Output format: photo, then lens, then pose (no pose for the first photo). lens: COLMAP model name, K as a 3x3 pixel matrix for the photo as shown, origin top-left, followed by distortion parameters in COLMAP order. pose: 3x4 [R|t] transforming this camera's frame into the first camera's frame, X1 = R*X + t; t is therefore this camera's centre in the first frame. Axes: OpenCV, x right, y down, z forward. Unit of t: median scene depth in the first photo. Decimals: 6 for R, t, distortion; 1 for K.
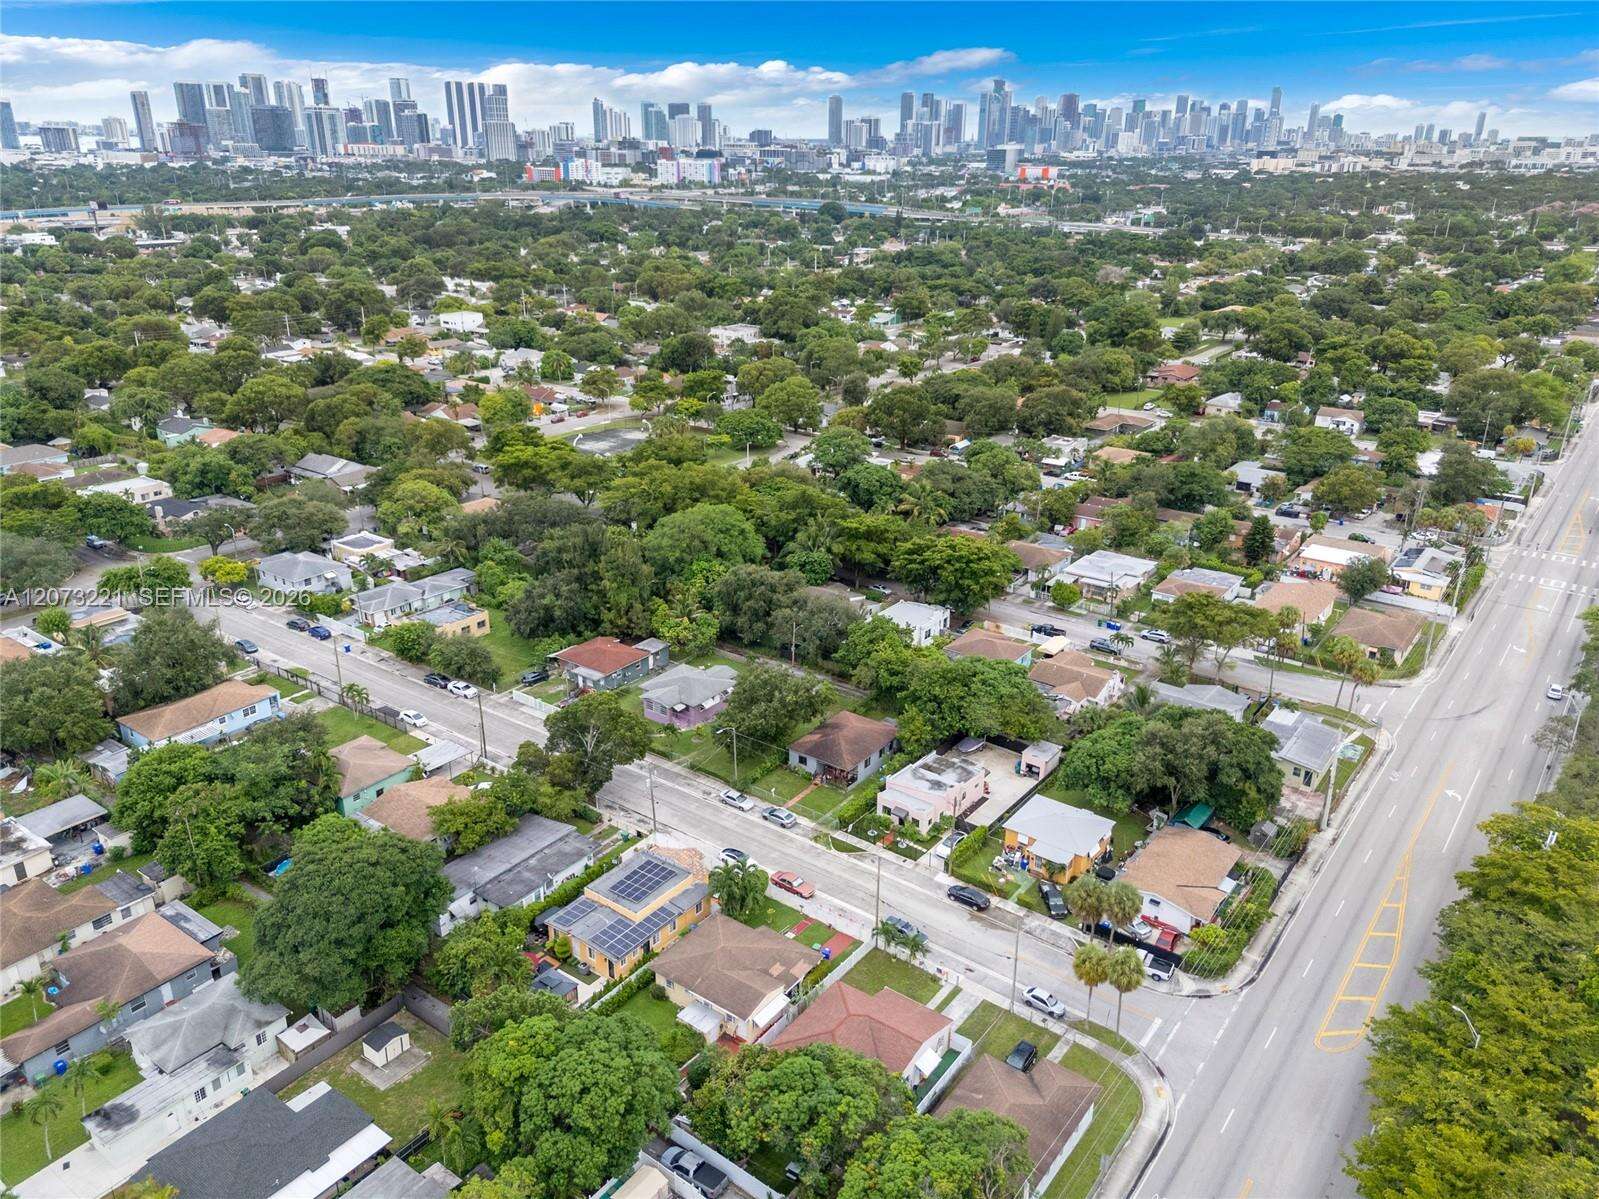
lens RADIAL K [[1106.4, 0, 799.5], [0, 1106.4, 599.5], [0, 0, 1]] dist [0.063731, -0.059972]
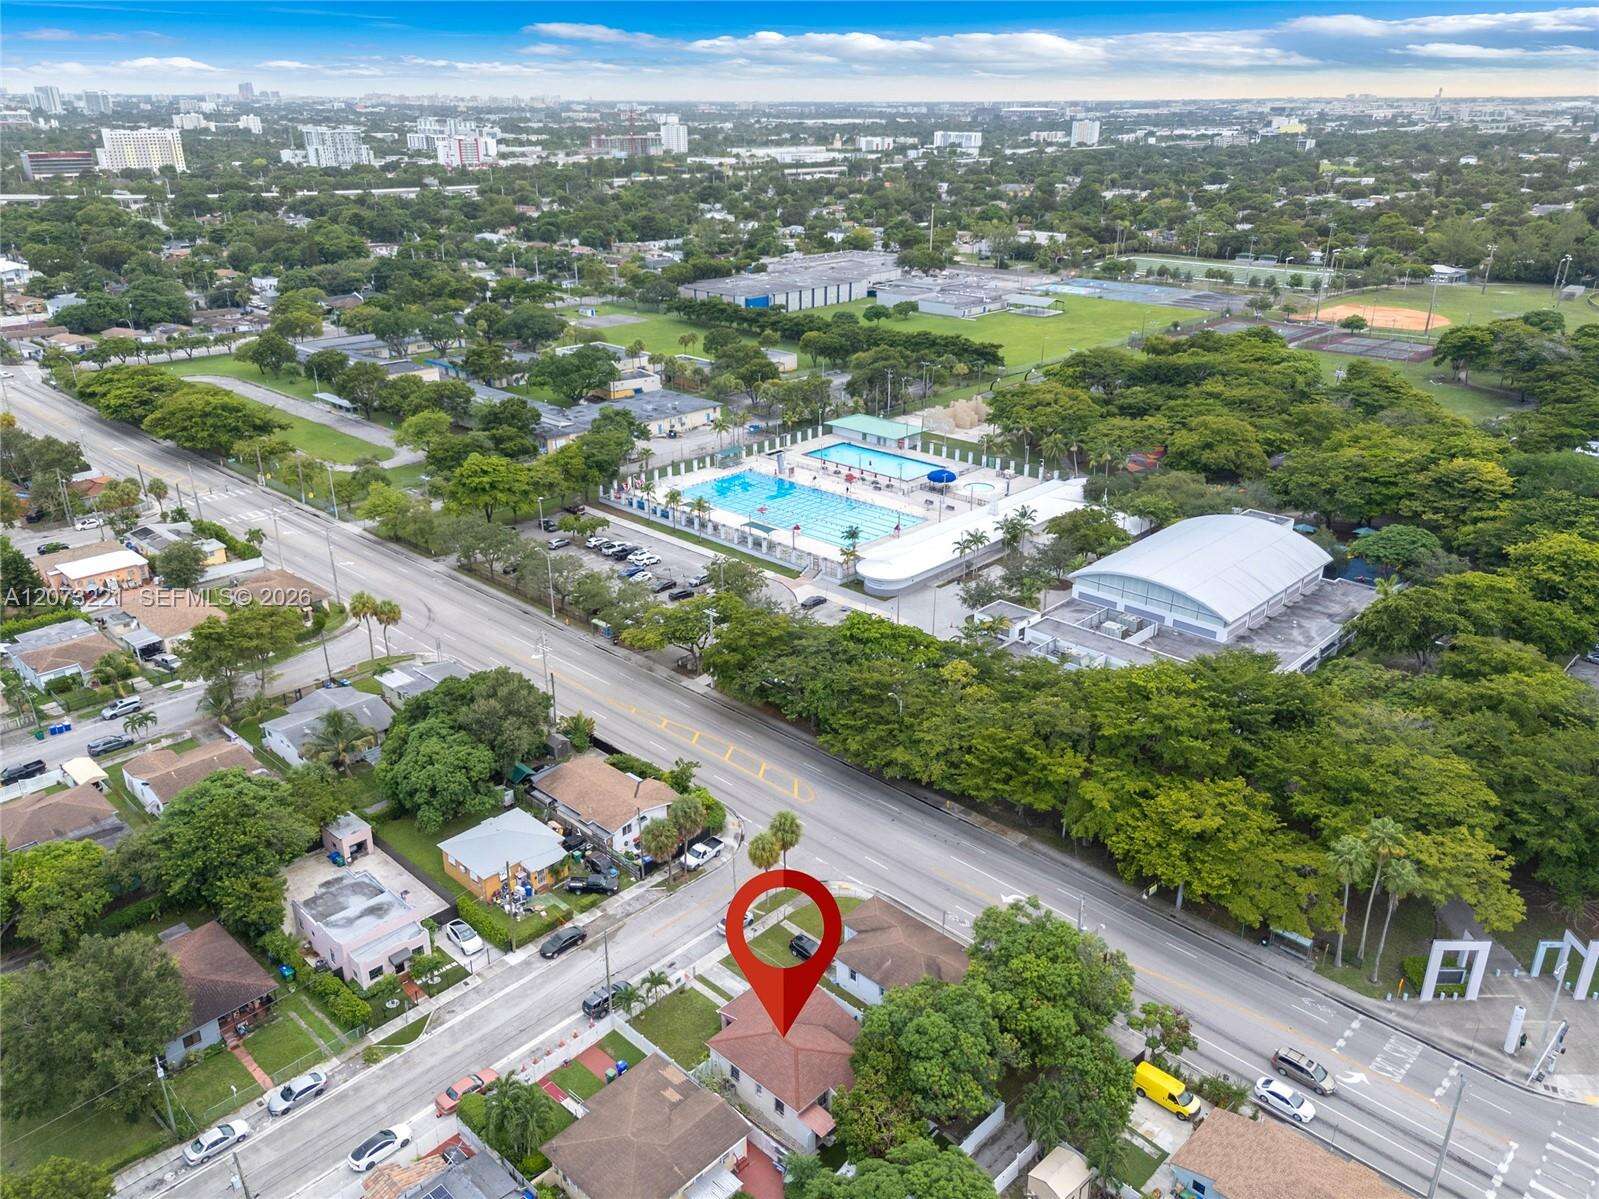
lens RADIAL K [[1236.2, 0, 799.5], [0, 1236.2, 599.5], [0, 0, 1]] dist [0.006964, 0.001270]
pose [[0.108911, -0.378174, 0.919305, -0.568579], [0.367196, 0.874703, 0.316325, -0.192619], [-0.923746, 0.303114, 0.234128, 0.461034]]
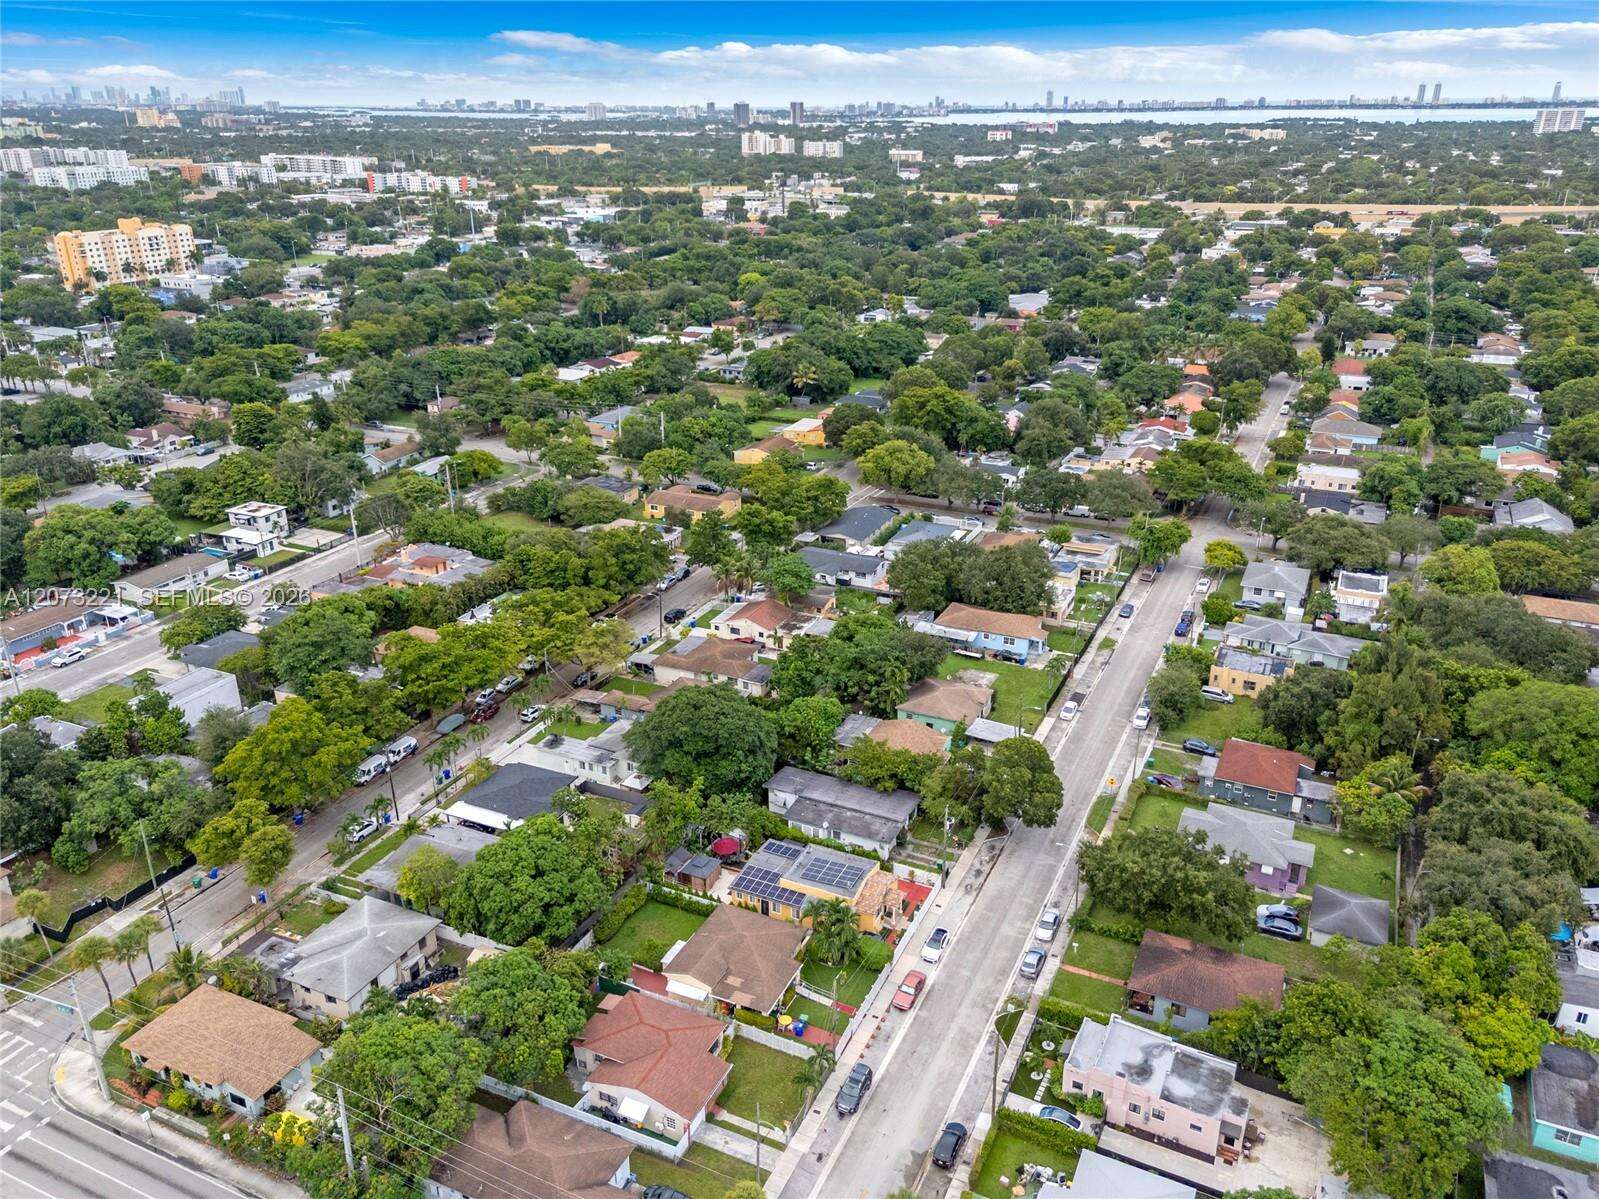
lens RADIAL K [[1236.2, 0, 799.5], [0, 1236.2, 599.5], [0, 0, 1]] dist [0.006964, 0.001270]
pose [[0.194796, 0.343950, -0.918560, 0.683064], [-0.374259, 0.891709, 0.254528, -0.200860], [0.906634, 0.294199, 0.302428, 0.507516]]
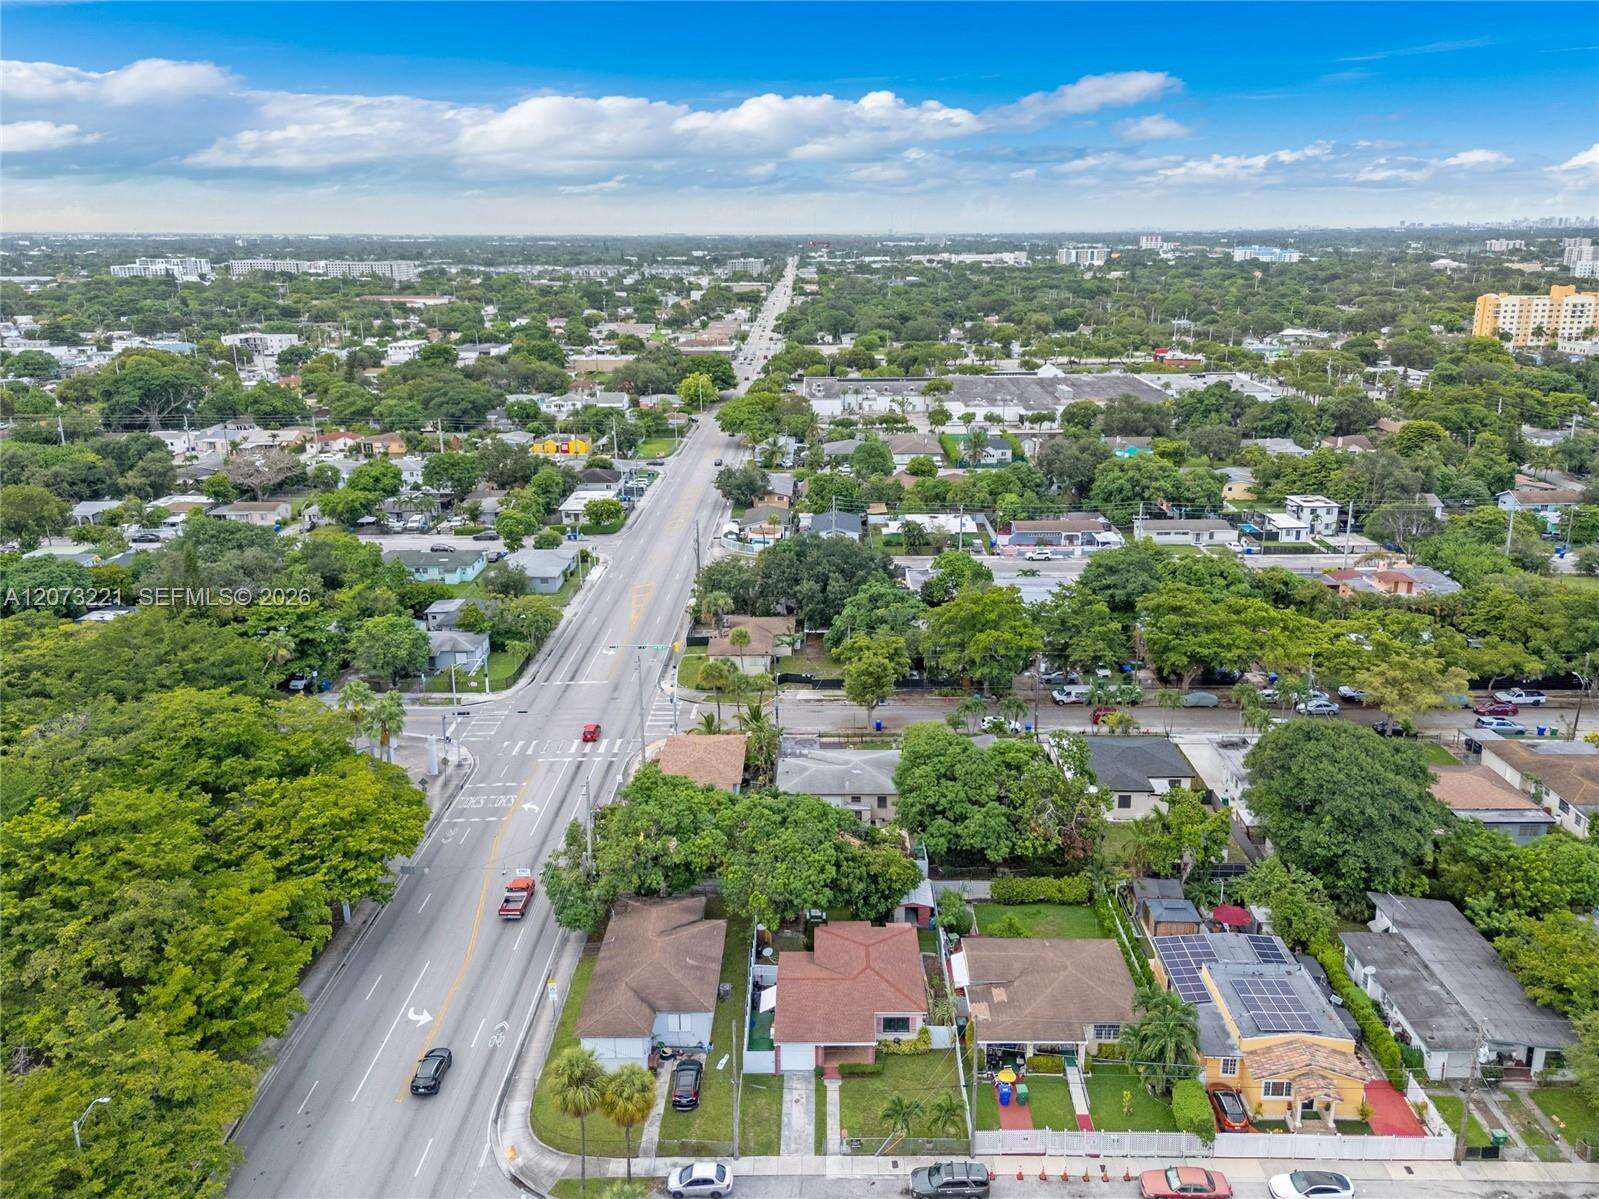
lens RADIAL K [[1106.4, 0, 799.5], [0, 1106.4, 599.5], [0, 0, 1]] dist [0.063731, -0.059972]
pose [[-0.809108, 0.177539, -0.560200, 0.384643], [-0.226014, 0.785939, 0.575515, -0.227343], [0.542459, 0.592267, -0.595783, 0.958556]]
